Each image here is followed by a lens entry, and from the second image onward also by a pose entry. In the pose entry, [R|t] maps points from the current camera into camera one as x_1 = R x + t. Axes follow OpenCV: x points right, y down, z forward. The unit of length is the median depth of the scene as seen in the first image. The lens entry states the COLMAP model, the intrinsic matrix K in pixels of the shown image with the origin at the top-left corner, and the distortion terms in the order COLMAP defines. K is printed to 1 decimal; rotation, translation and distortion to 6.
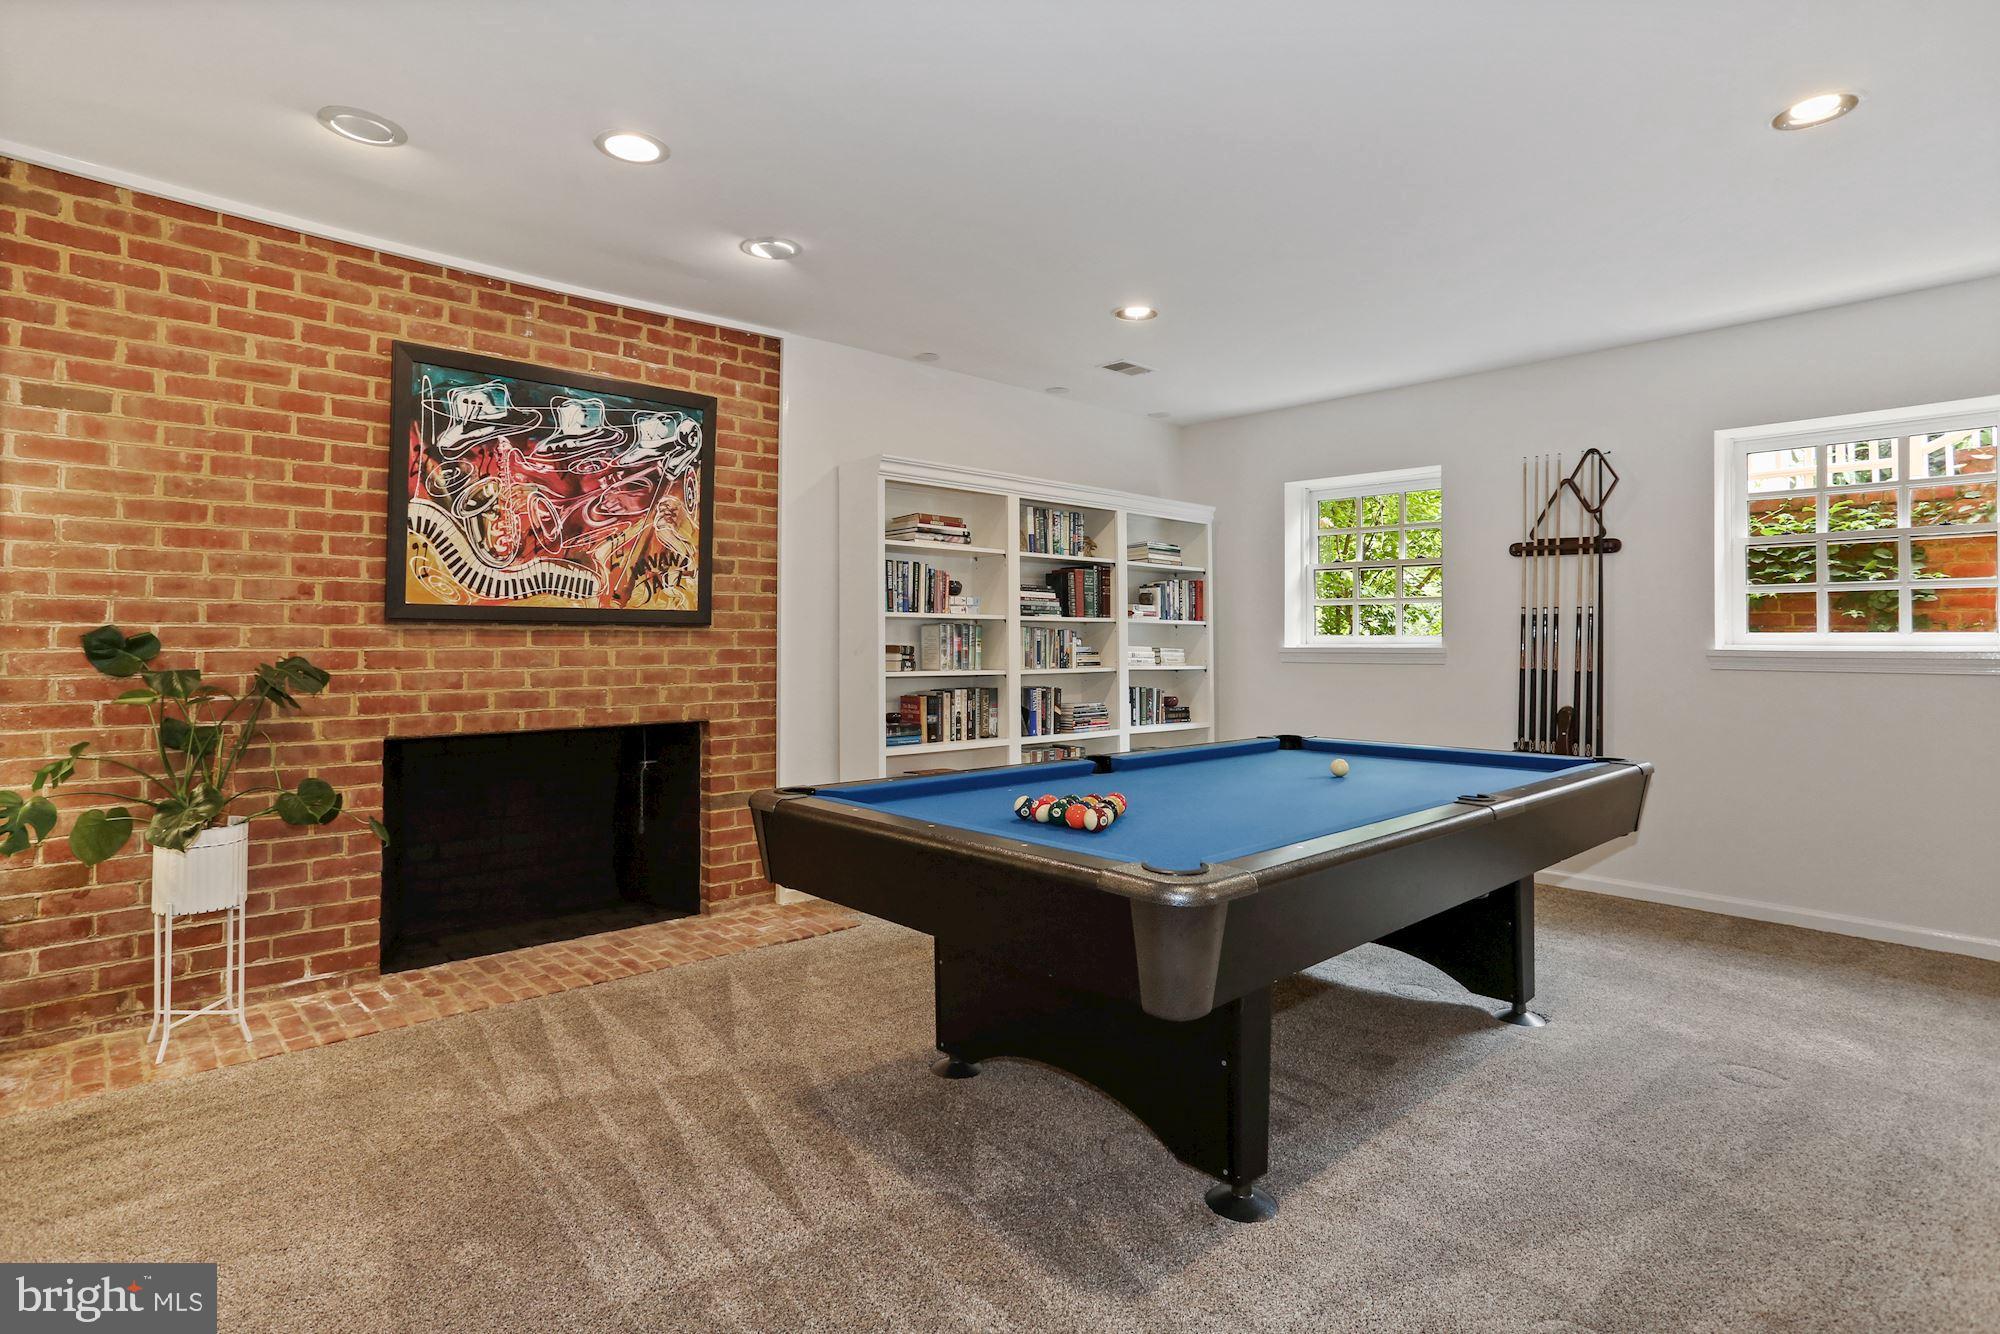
lens RADIAL K [[1000.0, 0, 997.1], [0, 1000.0, 627.3], [0, 0, 1]] dist [-0.050132, 0.041817]
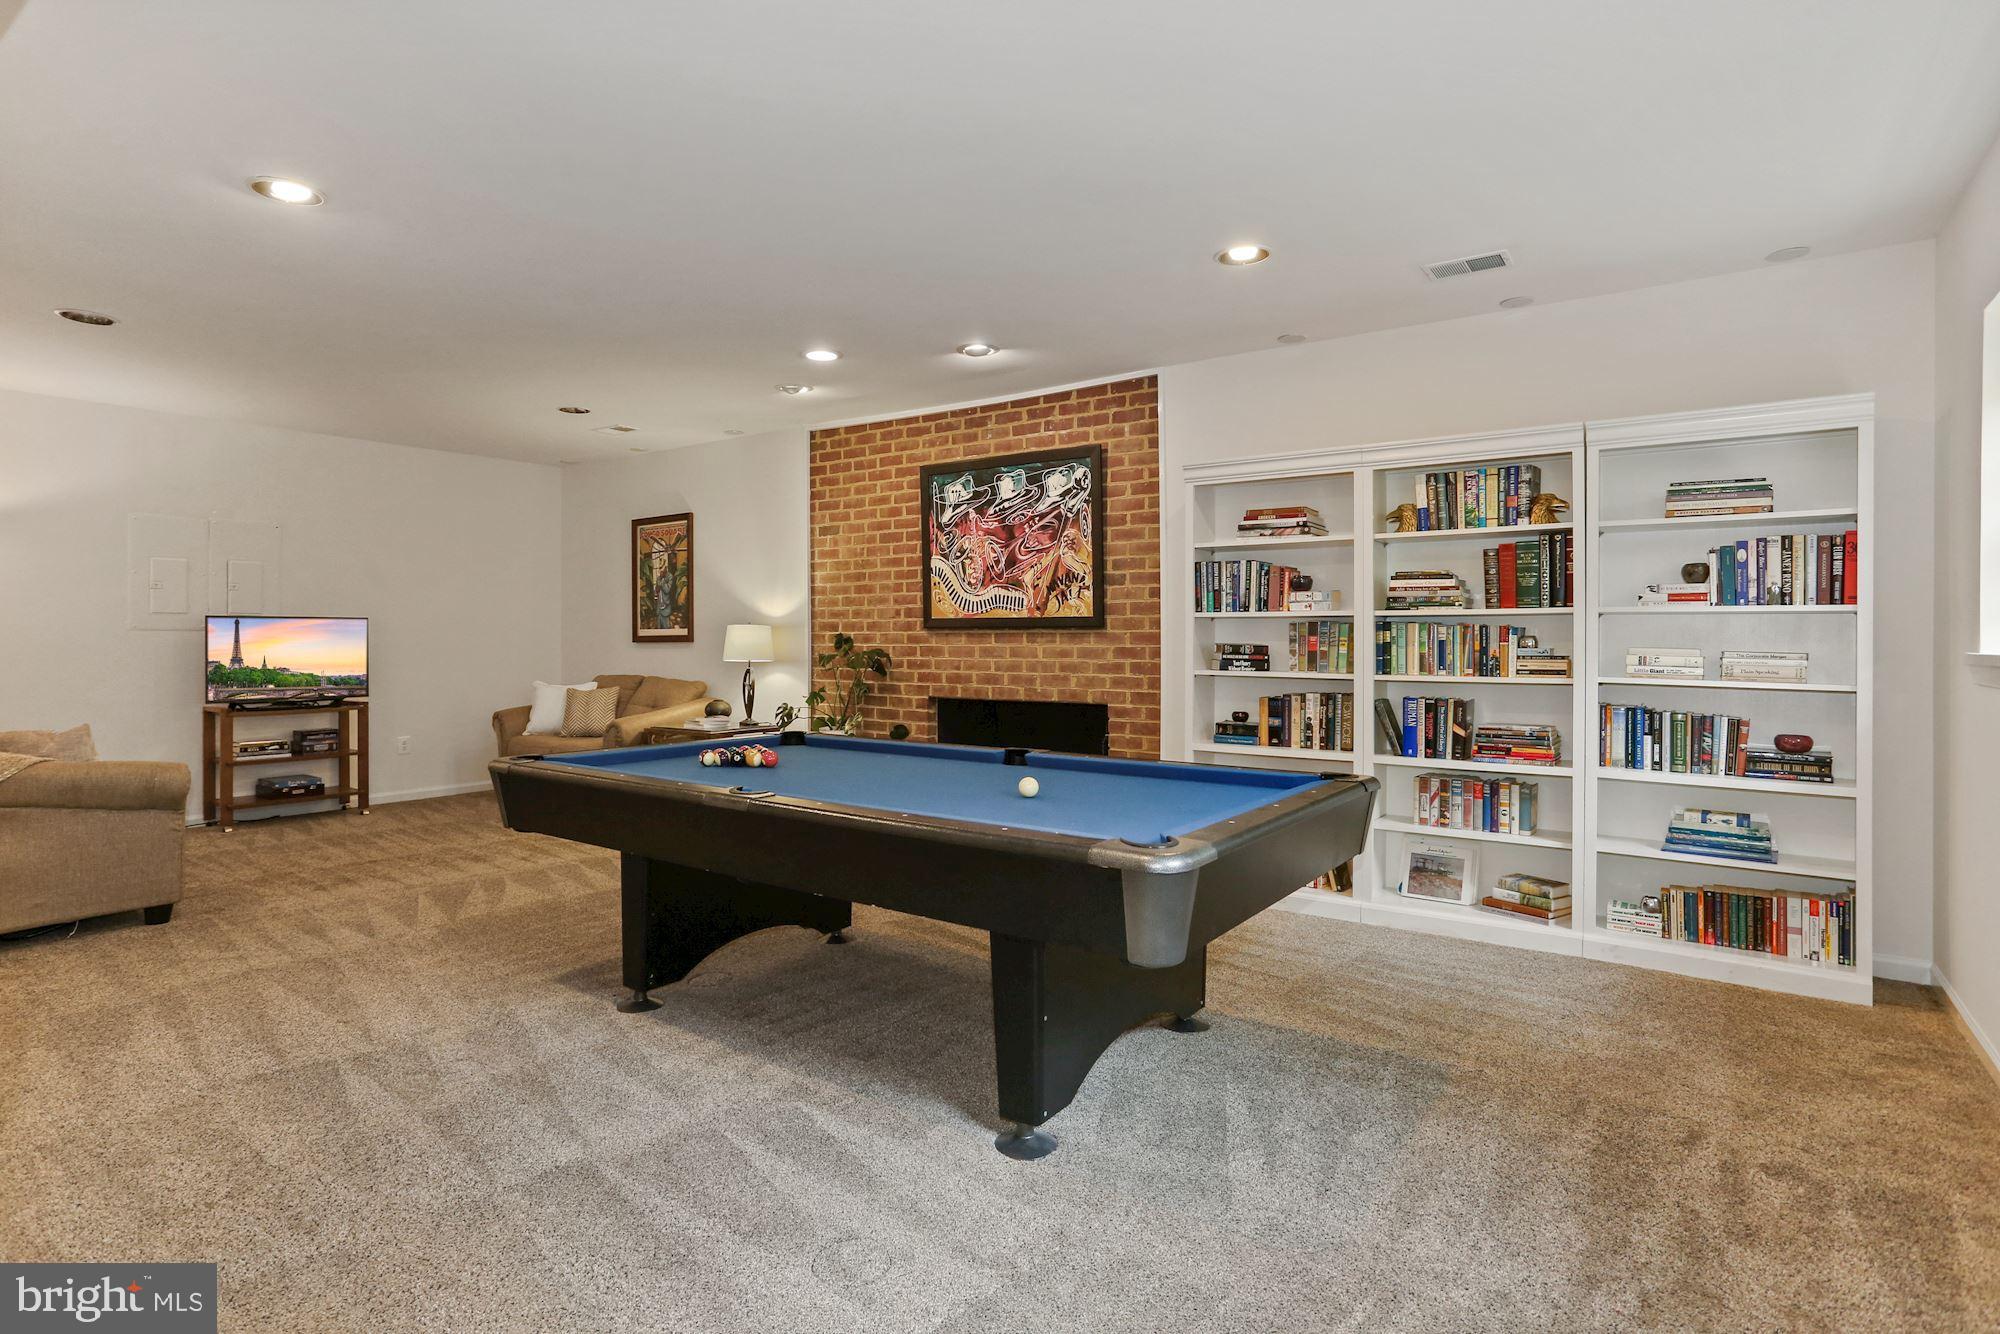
lens RADIAL K [[1016.9, 0, 989.1], [0, 1016.9, 652.7], [0, 0, 1]] dist [-0.053942, 0.045931]
pose [[0.207483, 0.013166, -0.978150, 0.966450], [0.014566, 0.999757, 0.016547, 0.006412], [0.978130, -0.017681, 0.207241, 0.622470]]
